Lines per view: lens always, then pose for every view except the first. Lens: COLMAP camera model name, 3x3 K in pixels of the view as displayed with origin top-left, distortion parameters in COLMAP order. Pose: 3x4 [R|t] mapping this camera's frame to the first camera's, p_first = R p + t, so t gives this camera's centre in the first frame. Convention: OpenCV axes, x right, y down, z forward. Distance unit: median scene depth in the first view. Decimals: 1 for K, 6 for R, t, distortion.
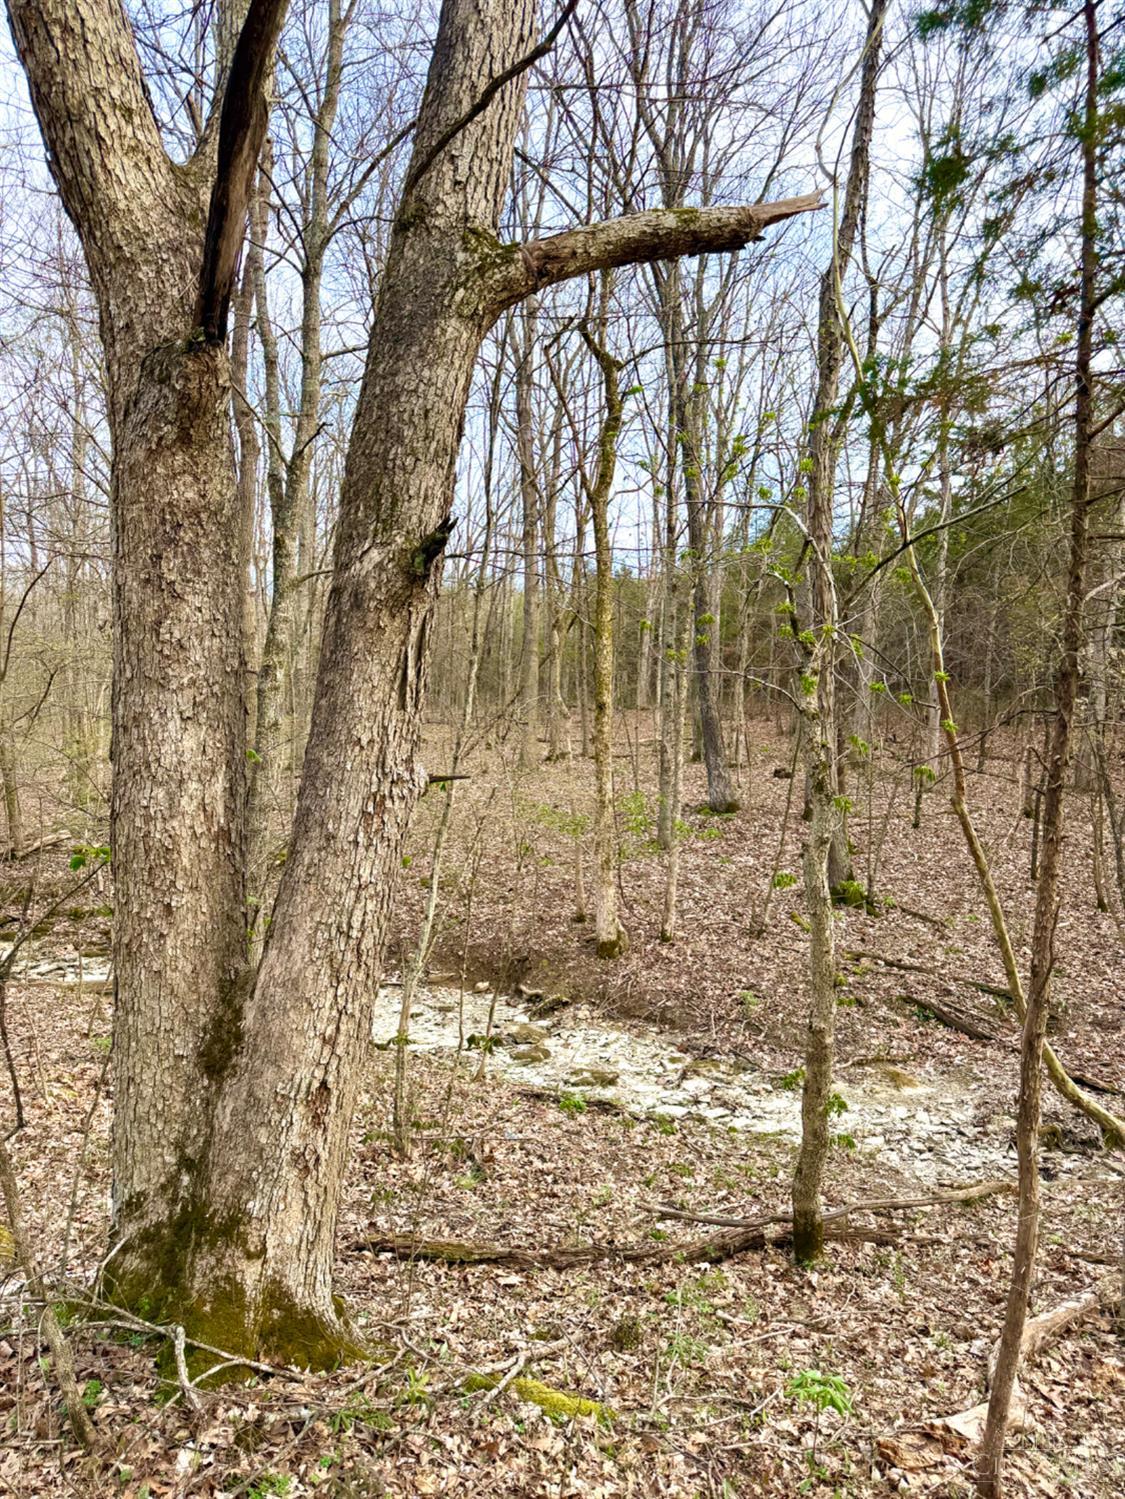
lens RADIAL K [[1064.0, 0, 562.5], [0, 1064.0, 749.5], [0, 0, 1]] dist [0.096624, -0.133958]
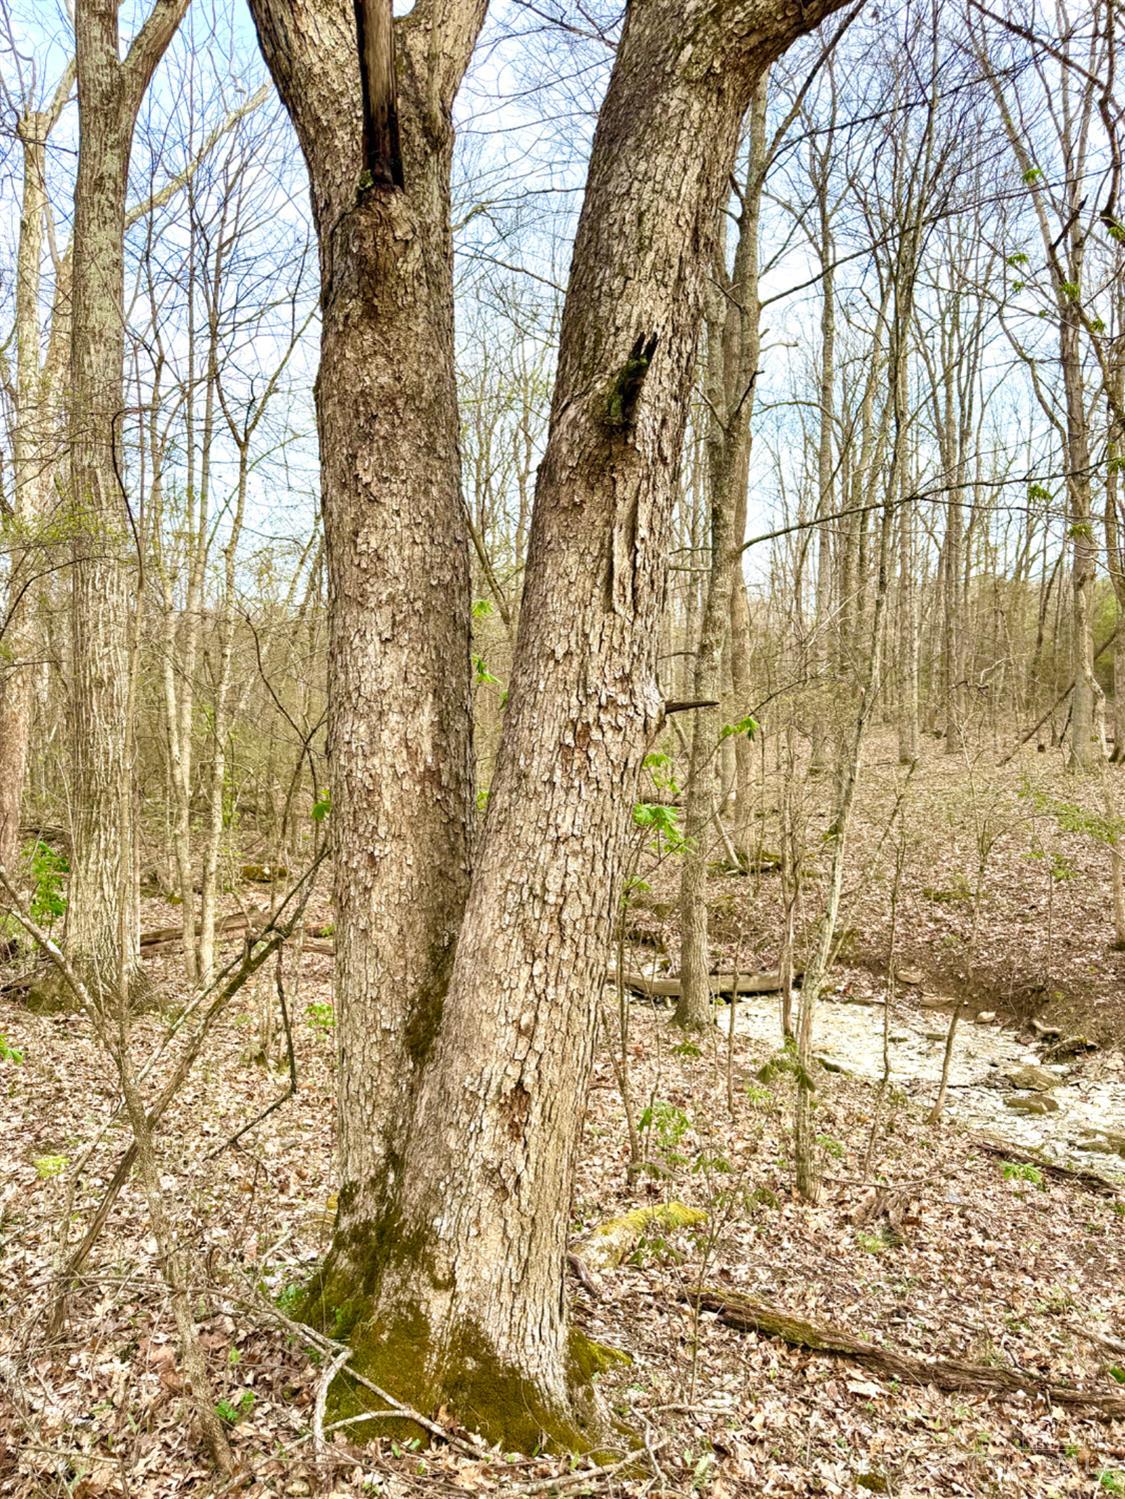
lens RADIAL K [[1064.0, 0, 562.5], [0, 1064.0, 749.5], [0, 0, 1]] dist [0.096624, -0.133958]
pose [[0.876117, -0.015831, -0.481839, 0.188591], [0.009488, 0.999833, -0.015598, 0.073868], [0.482006, 0.009094, 0.876121, 0.313592]]
